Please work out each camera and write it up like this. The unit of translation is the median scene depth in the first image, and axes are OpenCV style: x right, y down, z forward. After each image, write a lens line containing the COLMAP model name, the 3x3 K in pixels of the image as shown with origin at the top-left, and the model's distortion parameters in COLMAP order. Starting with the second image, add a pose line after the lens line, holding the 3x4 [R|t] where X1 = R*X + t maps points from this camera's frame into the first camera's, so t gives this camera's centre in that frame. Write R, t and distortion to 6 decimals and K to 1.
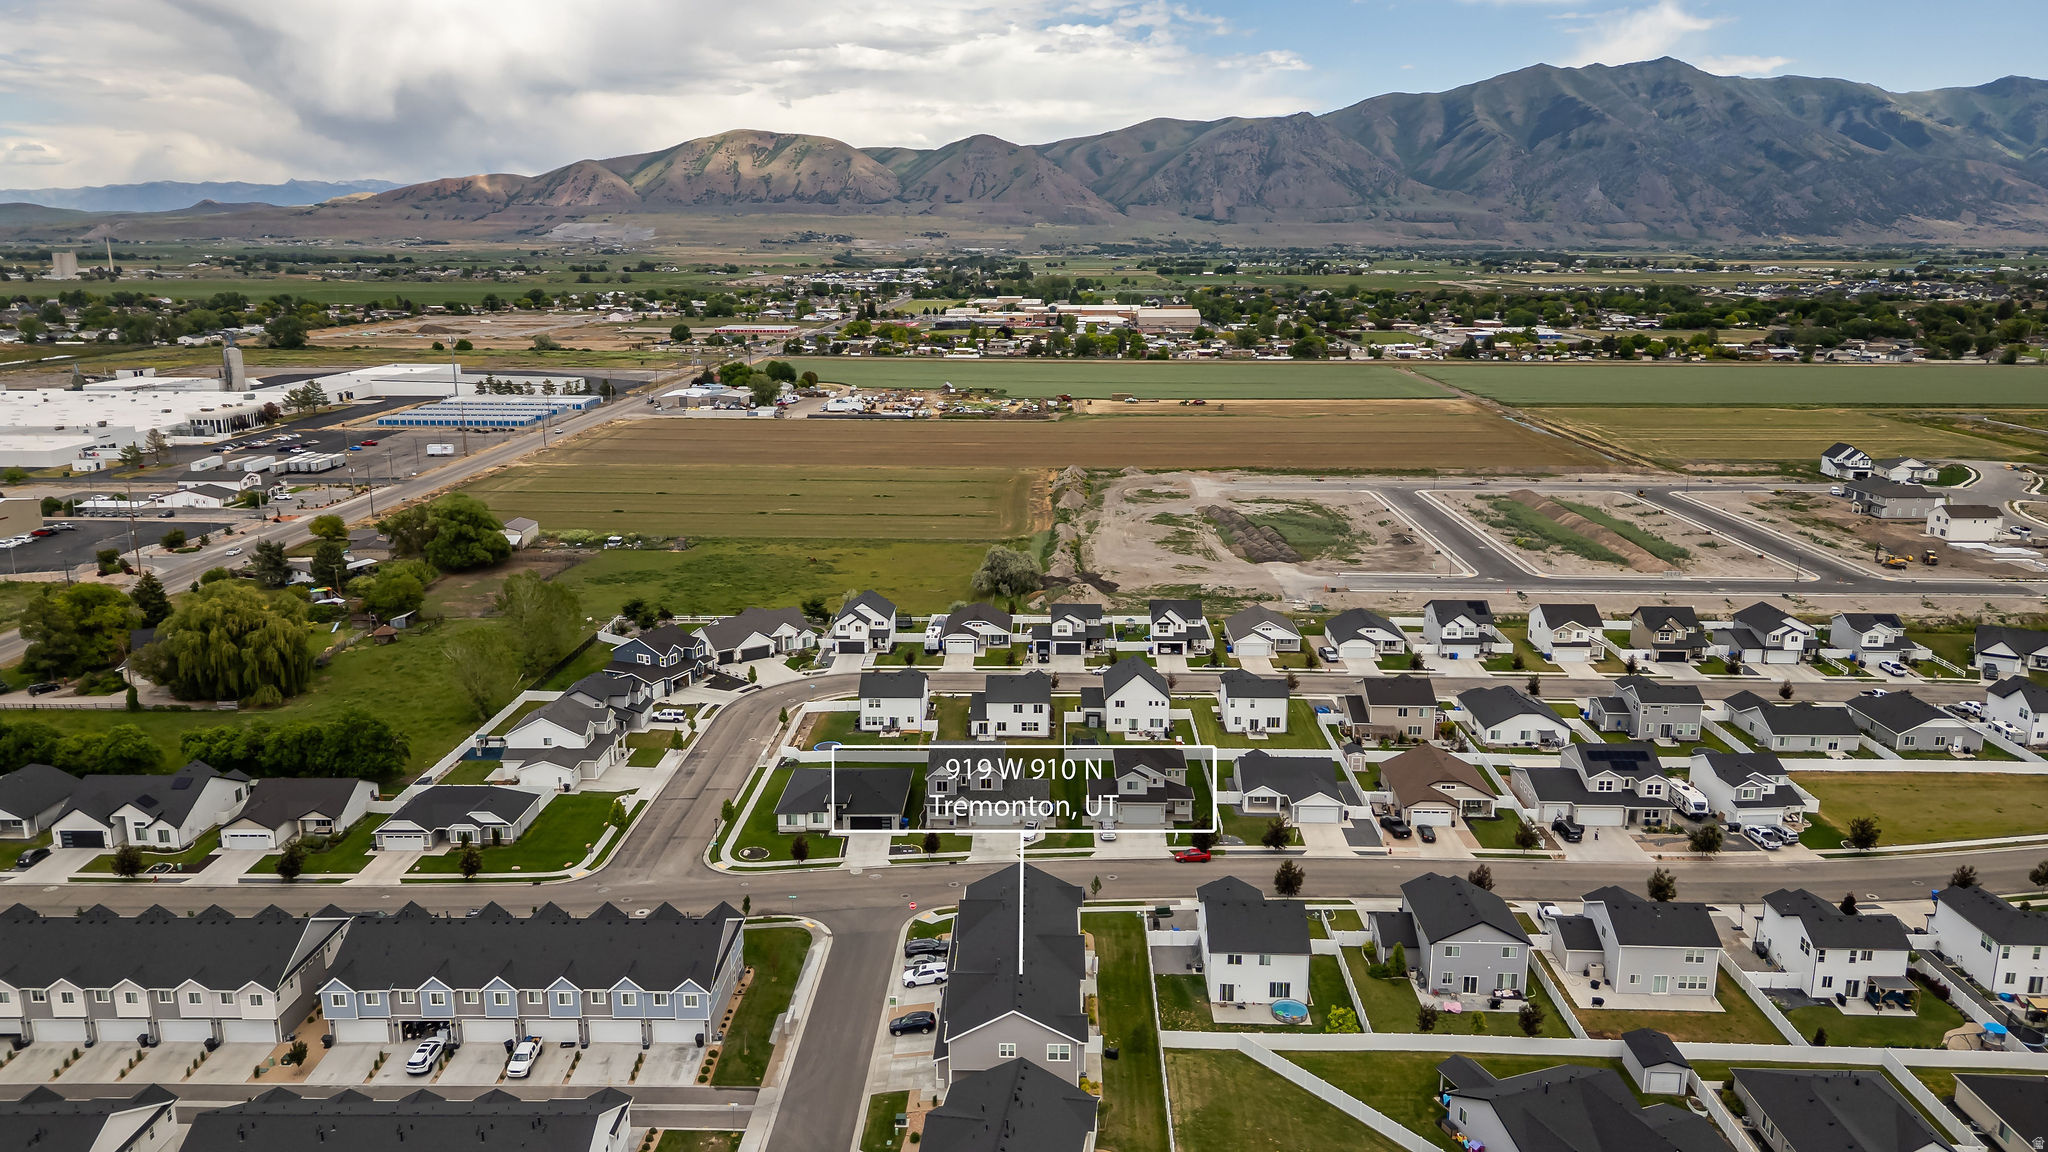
lens RADIAL K [[1432.1, 0, 1024.4], [0, 1432.1, 565.6], [0, 0, 1]] dist [0.095900, -0.101242]
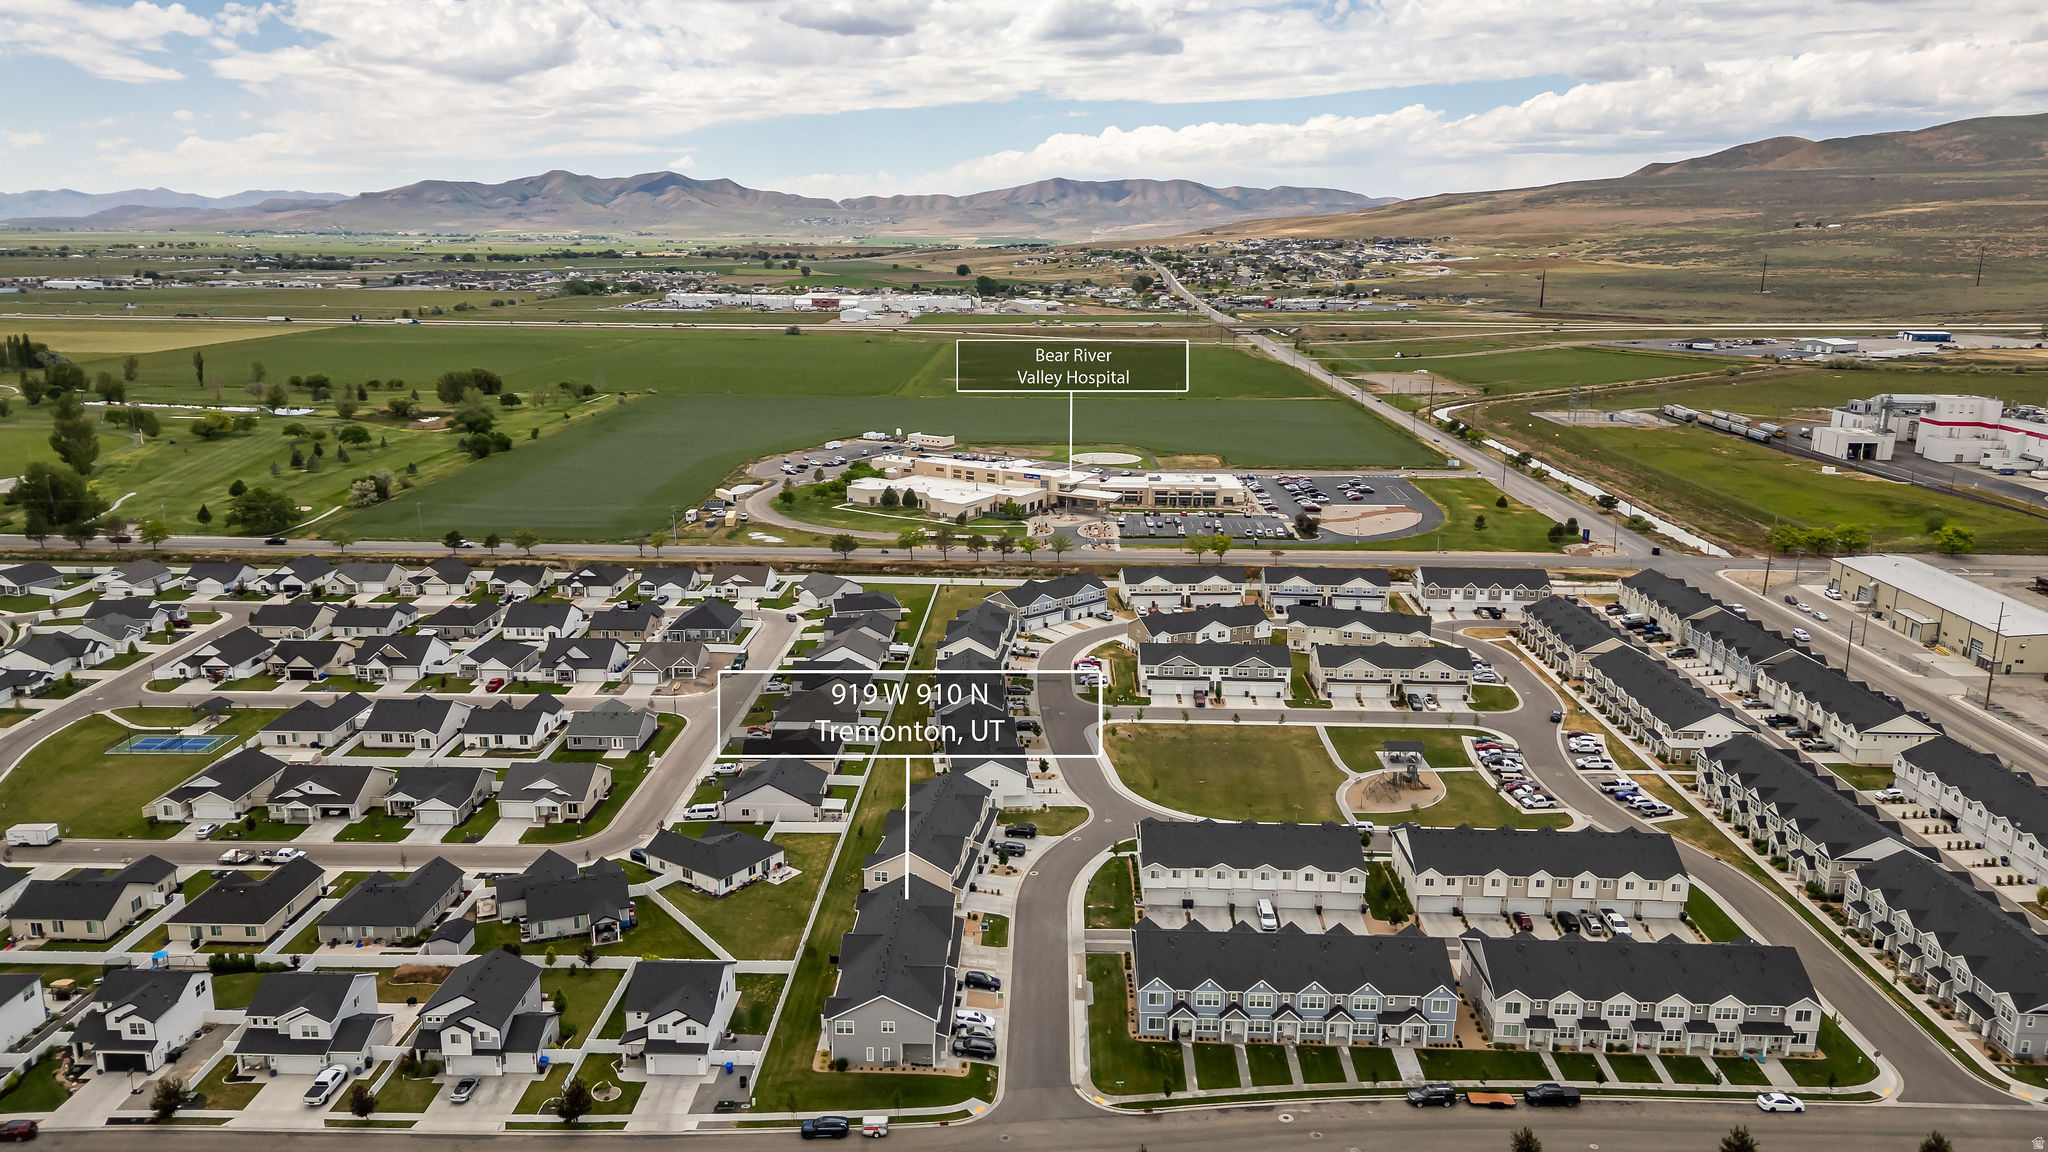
lens RADIAL K [[1432.1, 0, 1024.4], [0, 1432.1, 565.6], [0, 0, 1]] dist [0.095900, -0.101242]
pose [[-0.999973, -0.007260, -0.001485, -0.057935], [-0.007176, 0.898727, 0.438450, -0.300880], [-0.001848, 0.438449, -0.898754, 1.047876]]
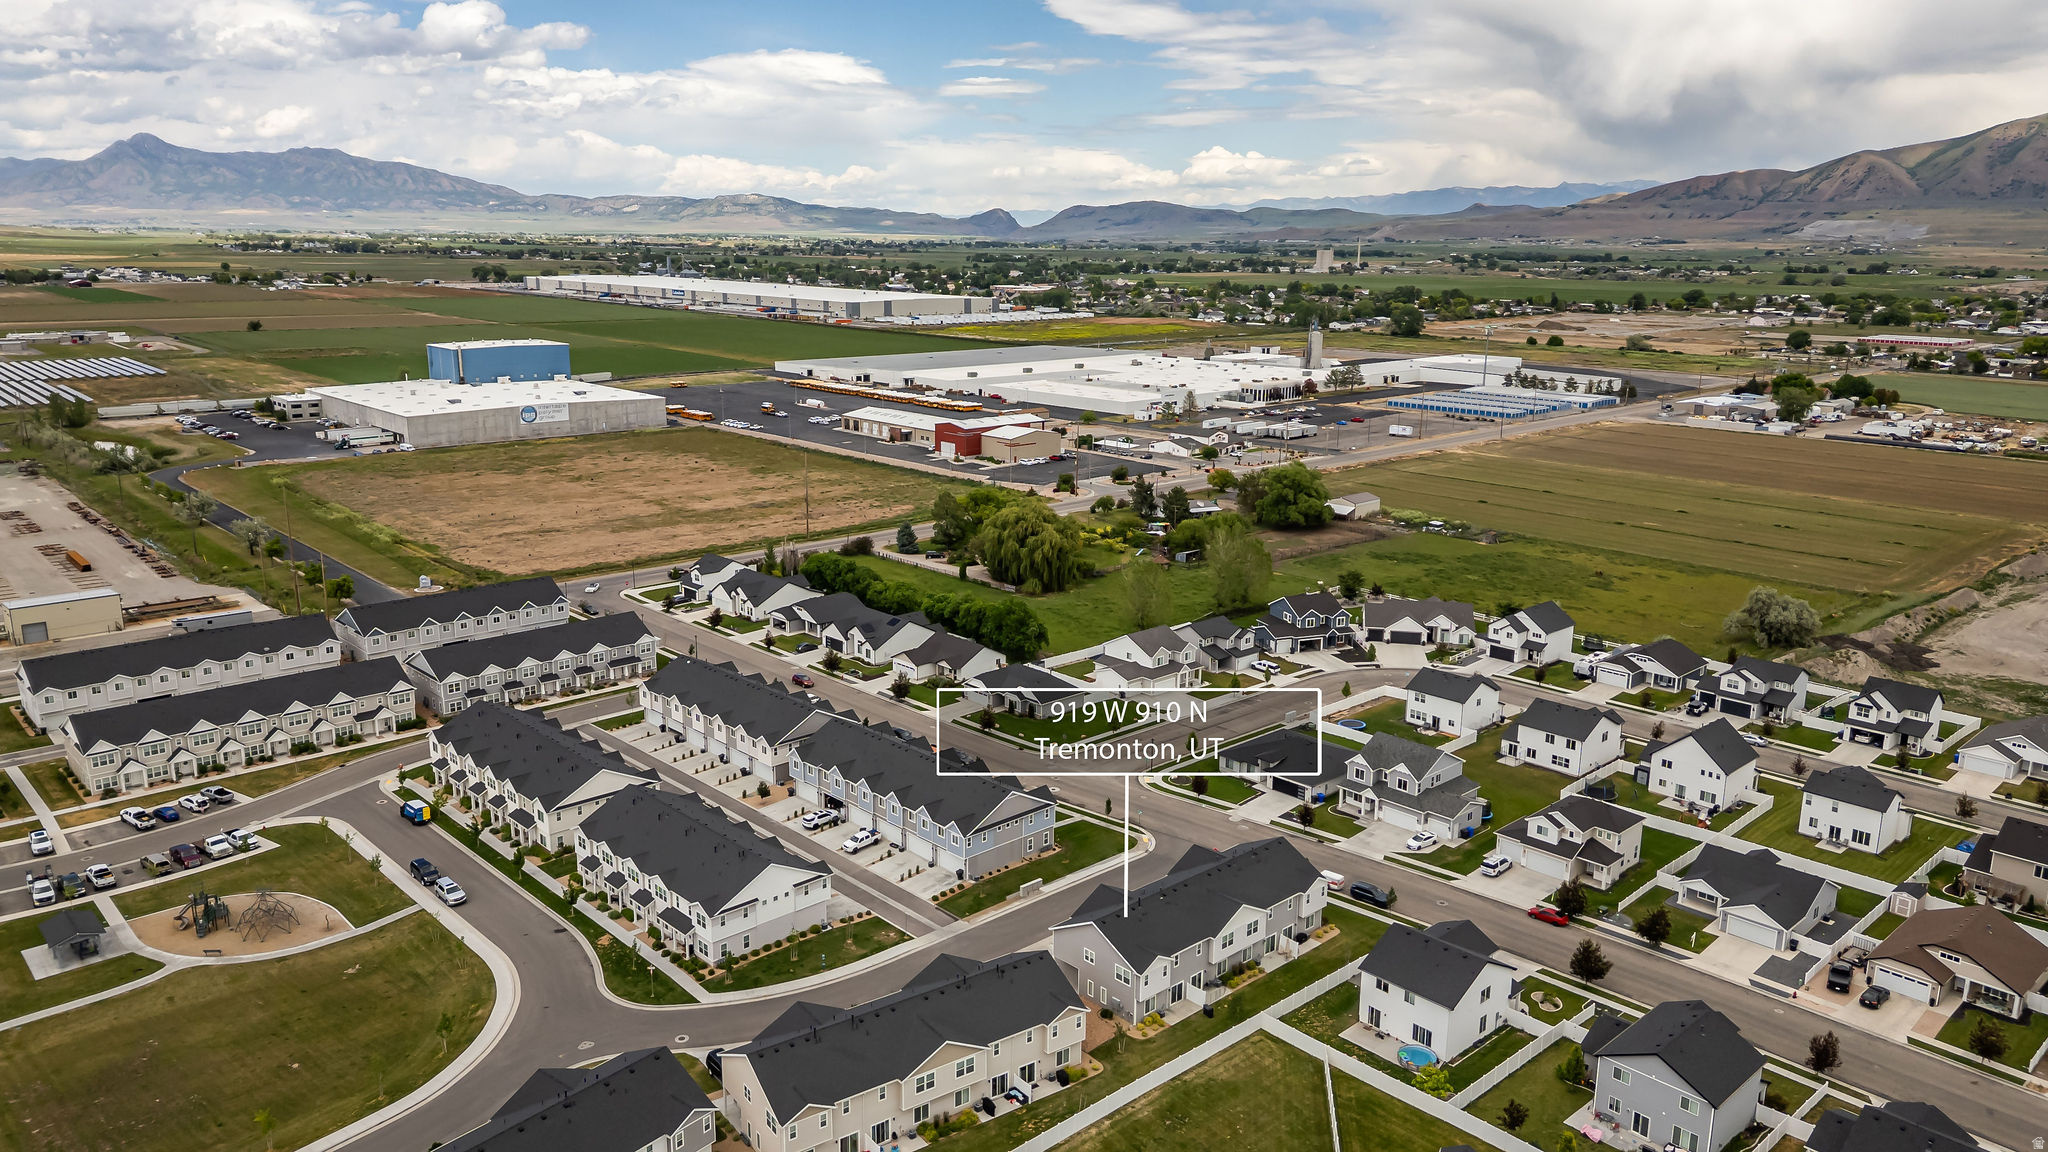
lens RADIAL K [[1432.1, 0, 1024.4], [0, 1432.1, 565.6], [0, 0, 1]] dist [0.095900, -0.101242]
pose [[0.700569, 0.168930, -0.693301, 0.324889], [-0.168622, 0.983249, 0.069189, -0.014880], [0.693376, 0.068434, 0.717319, 0.069067]]
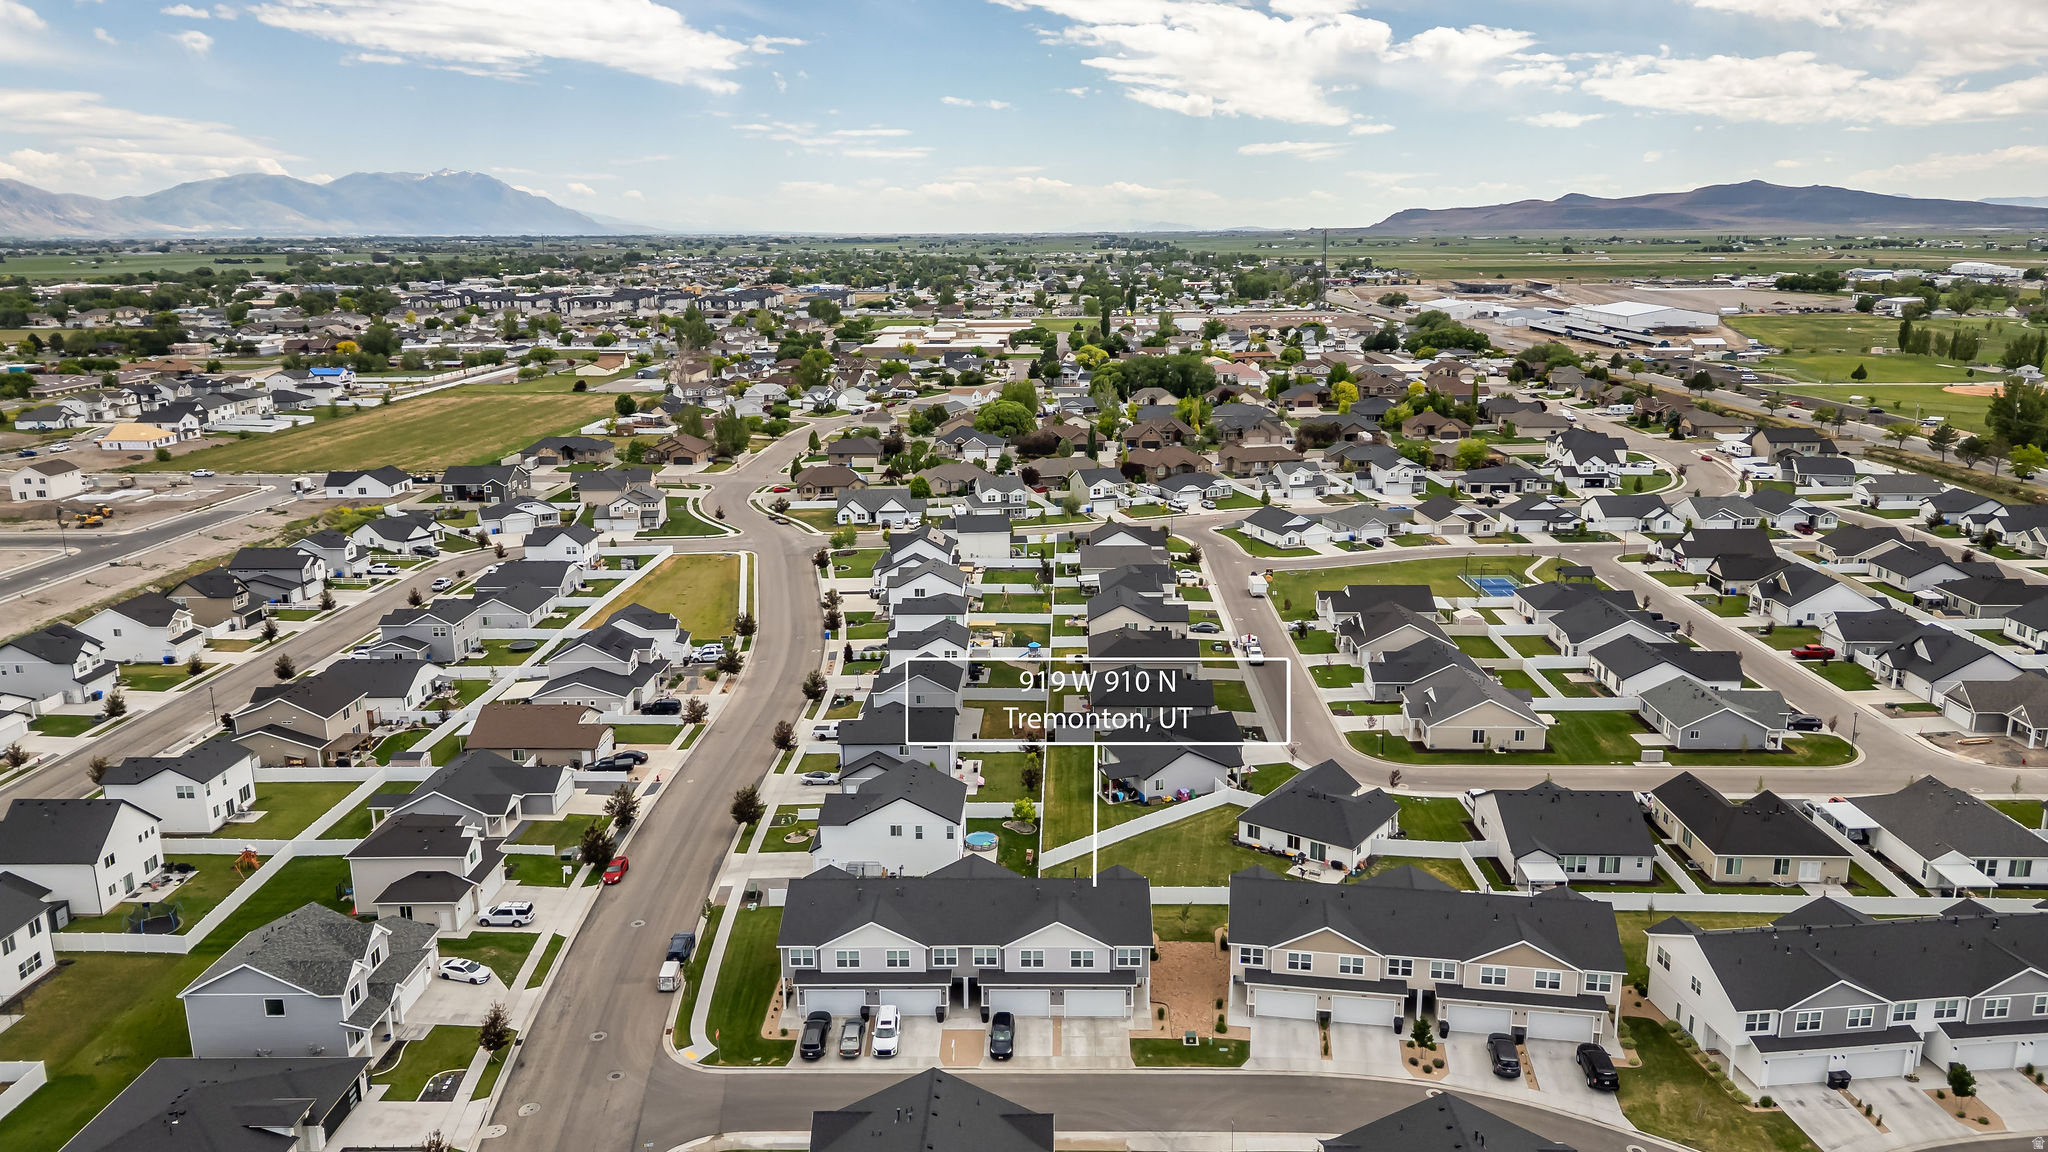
lens RADIAL K [[1432.1, 0, 1024.4], [0, 1432.1, 565.6], [0, 0, 1]] dist [0.095900, -0.101242]
pose [[0.003803, -0.232135, 0.972676, -0.429877], [0.232671, 0.946193, 0.224905, -0.061235], [-0.972548, 0.225458, 0.057609, 0.464895]]
